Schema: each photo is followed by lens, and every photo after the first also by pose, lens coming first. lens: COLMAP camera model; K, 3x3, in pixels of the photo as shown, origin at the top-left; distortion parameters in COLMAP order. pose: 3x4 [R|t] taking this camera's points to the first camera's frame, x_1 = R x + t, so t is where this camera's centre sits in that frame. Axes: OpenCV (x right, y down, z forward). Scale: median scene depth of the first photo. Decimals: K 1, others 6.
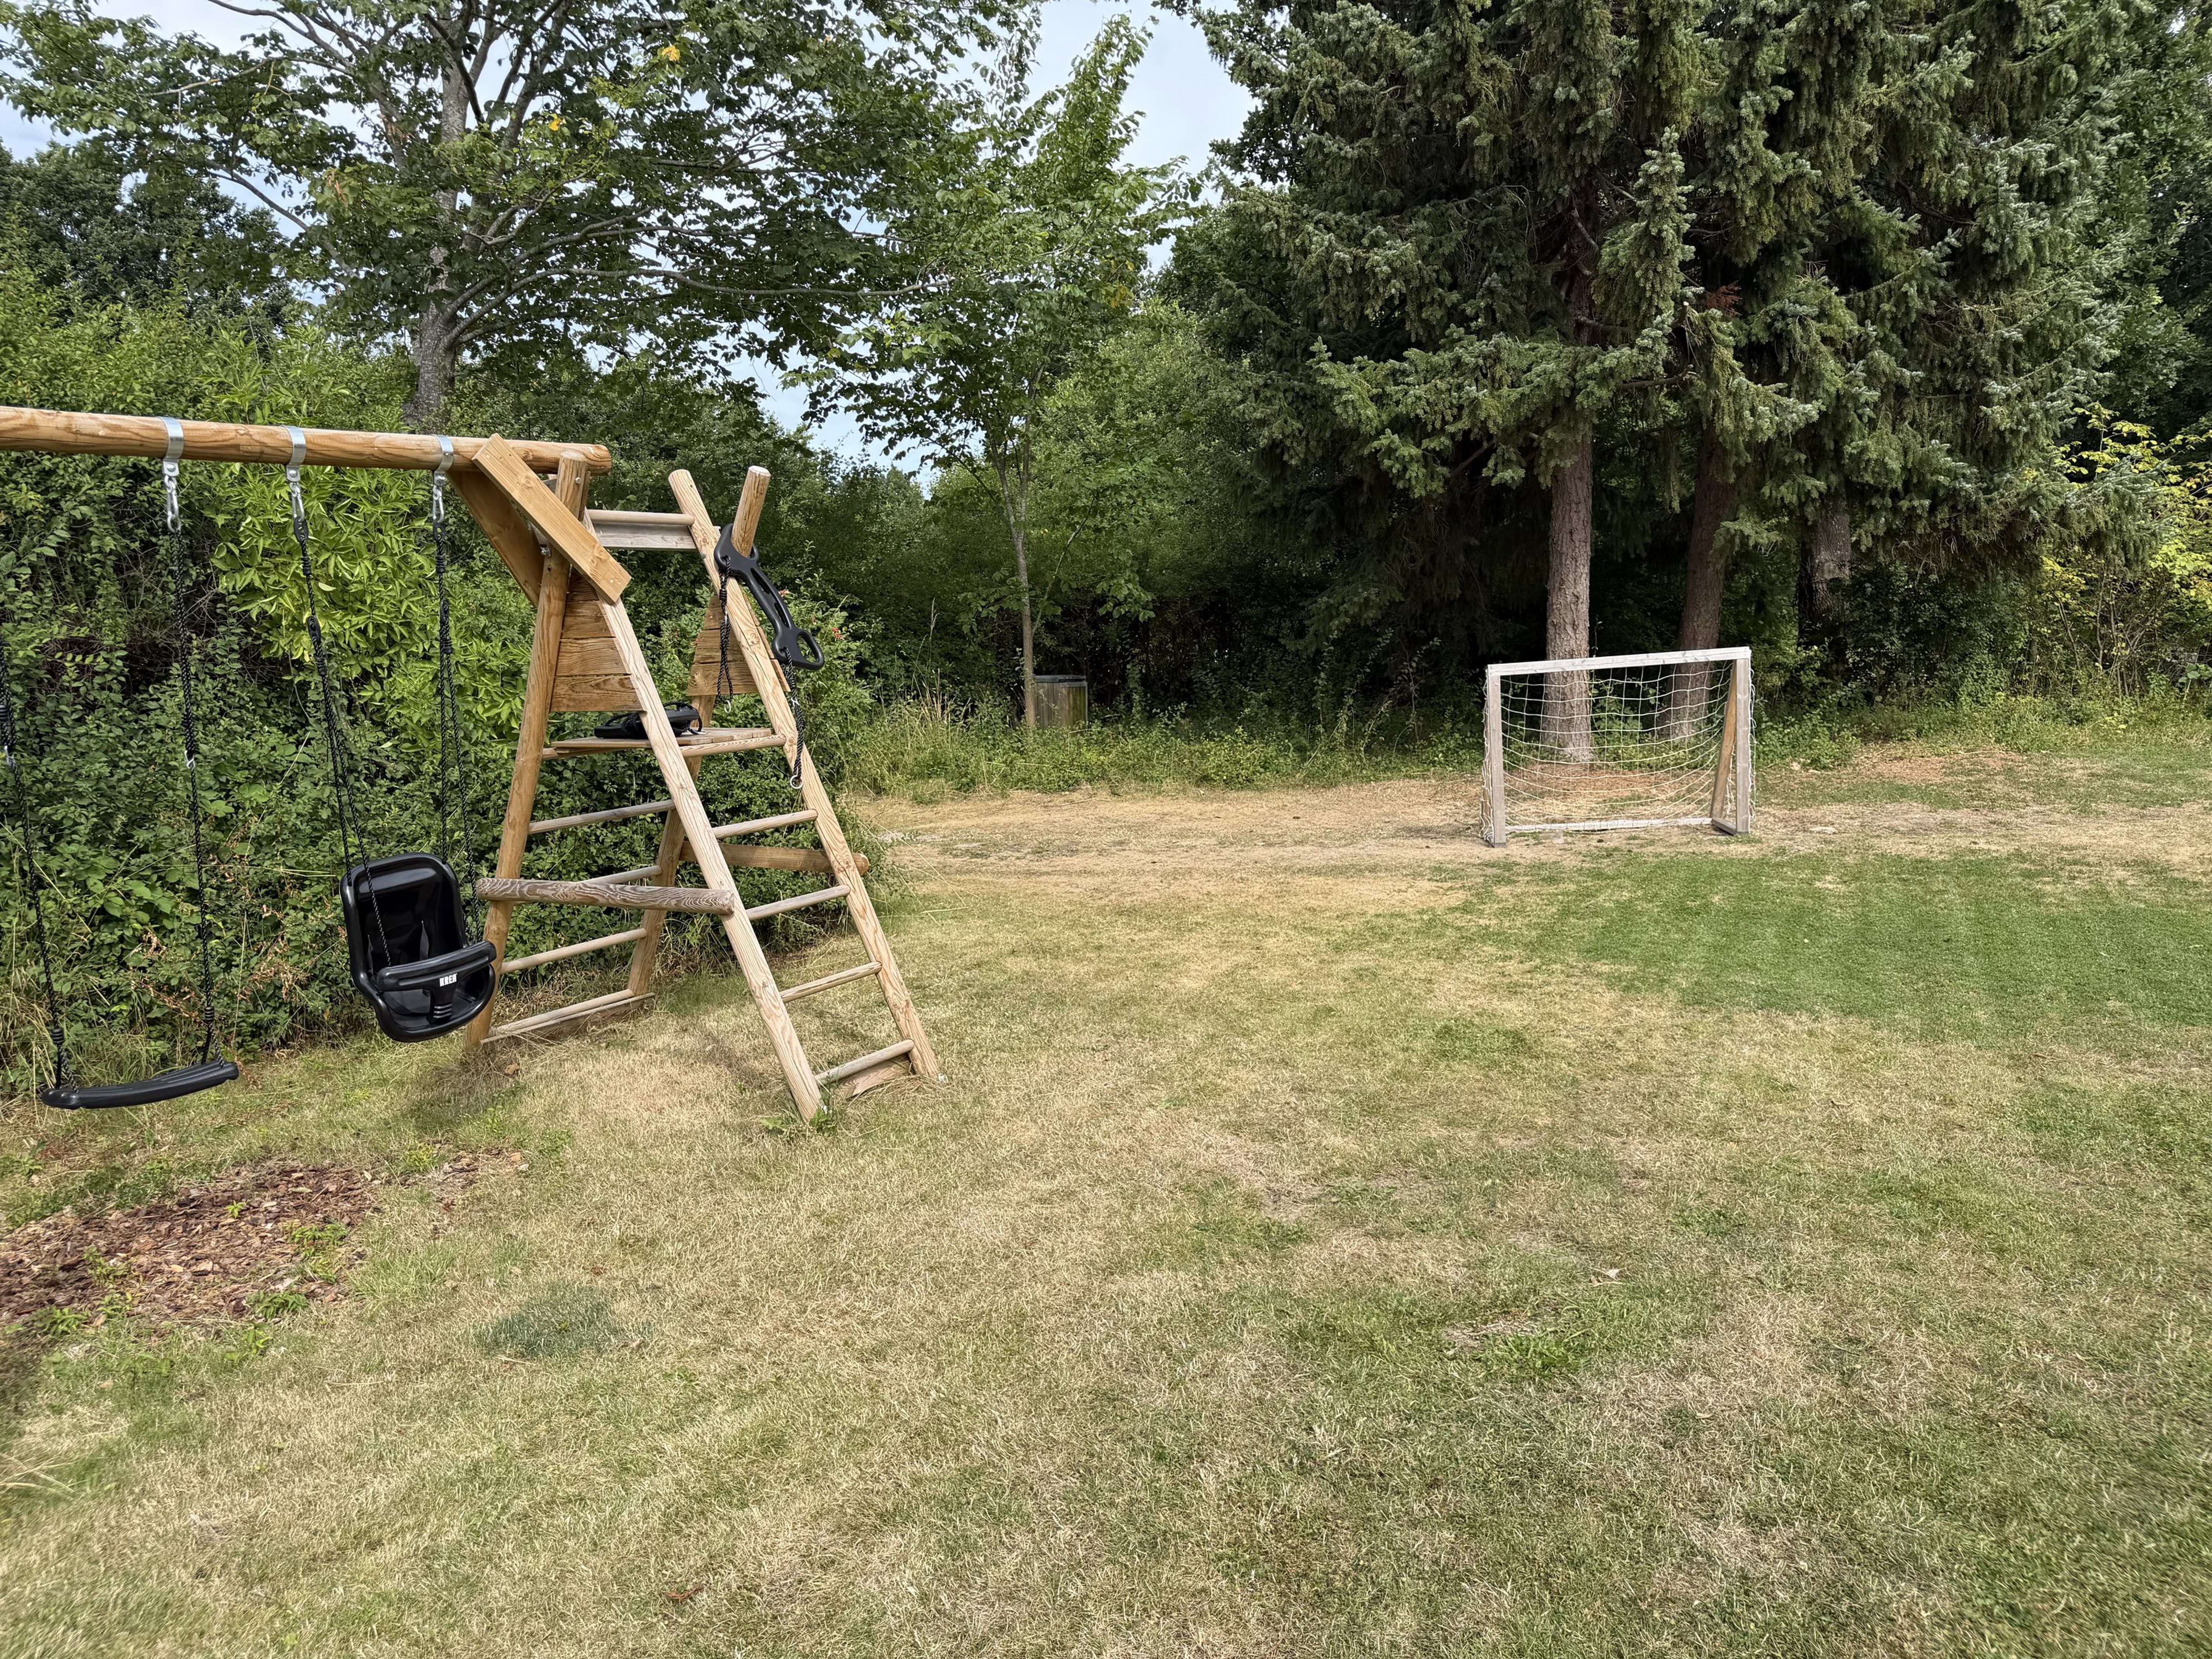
lens RADIAL K [[1669.4, 0, 1099.9], [0, 1669.4, 874.4], [0, 0, 1]] dist [0.117201, -0.231711]
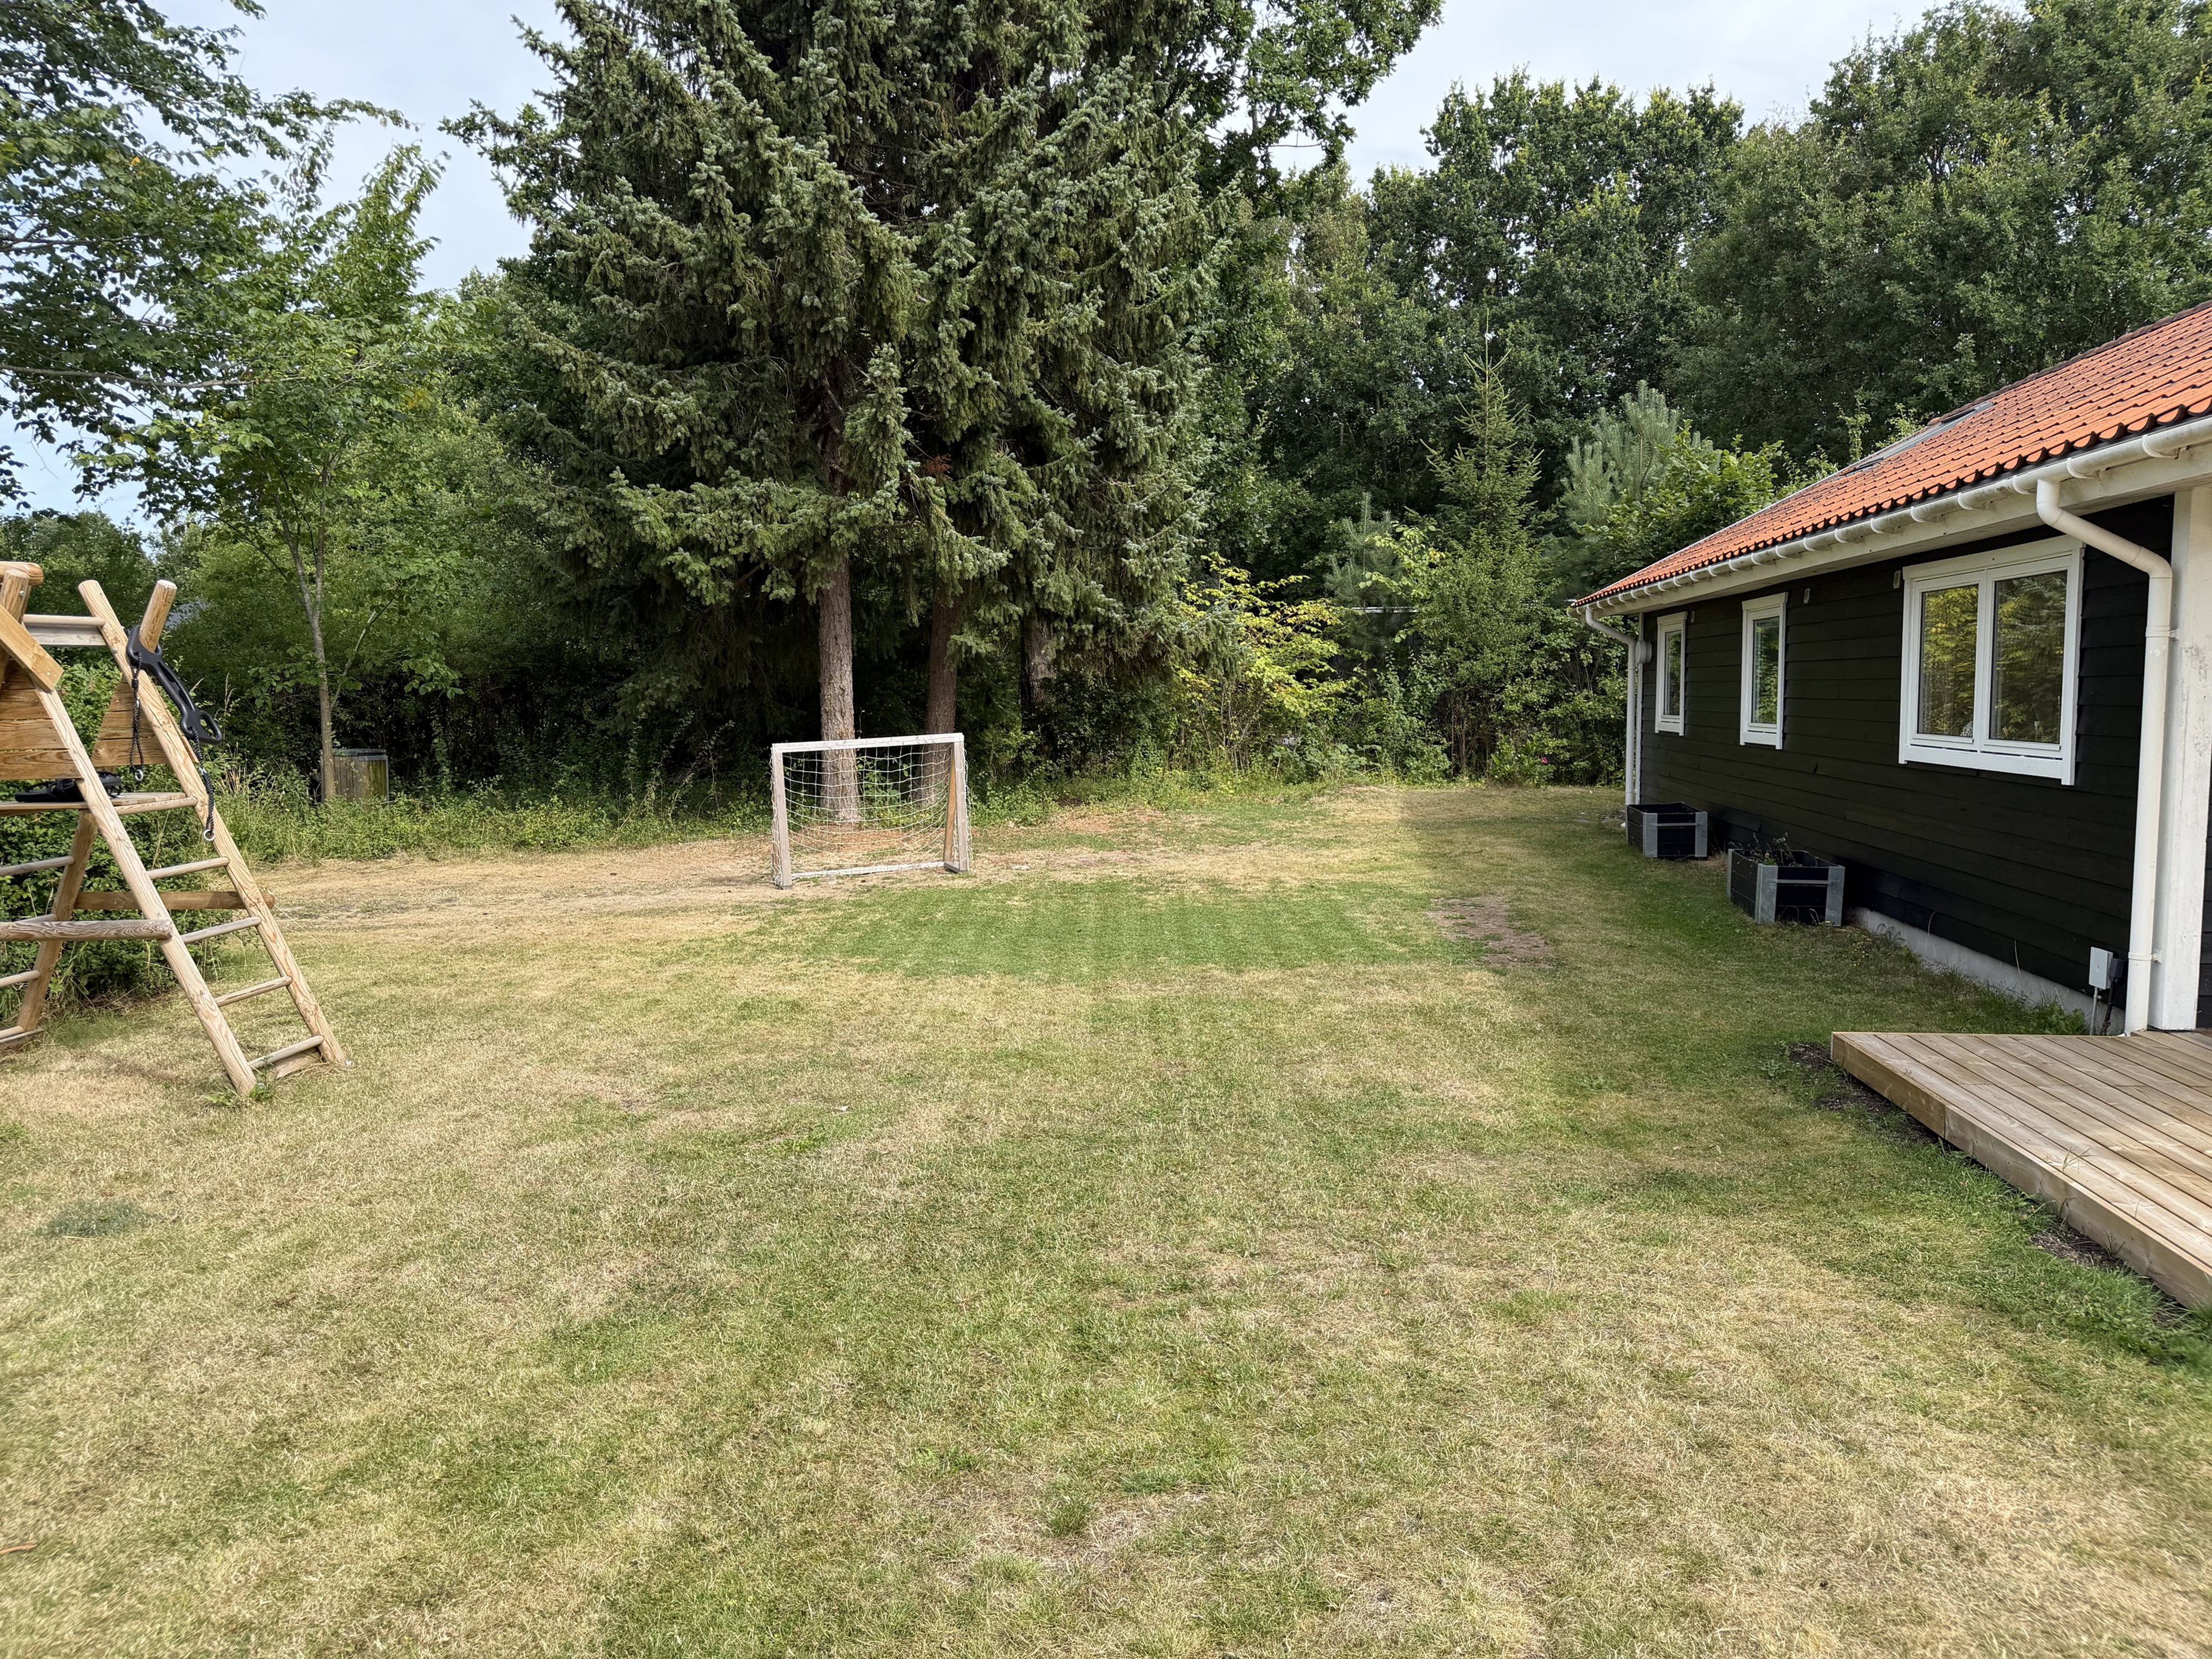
lens RADIAL K [[1669.4, 0, 1099.9], [0, 1669.4, 874.4], [0, 0, 1]] dist [0.117201, -0.231711]
pose [[0.917158, -0.026545, 0.397640, -0.042698], [0.044557, 0.998353, -0.036125, 0.027450], [-0.396026, 0.050850, 0.916830, -0.228543]]
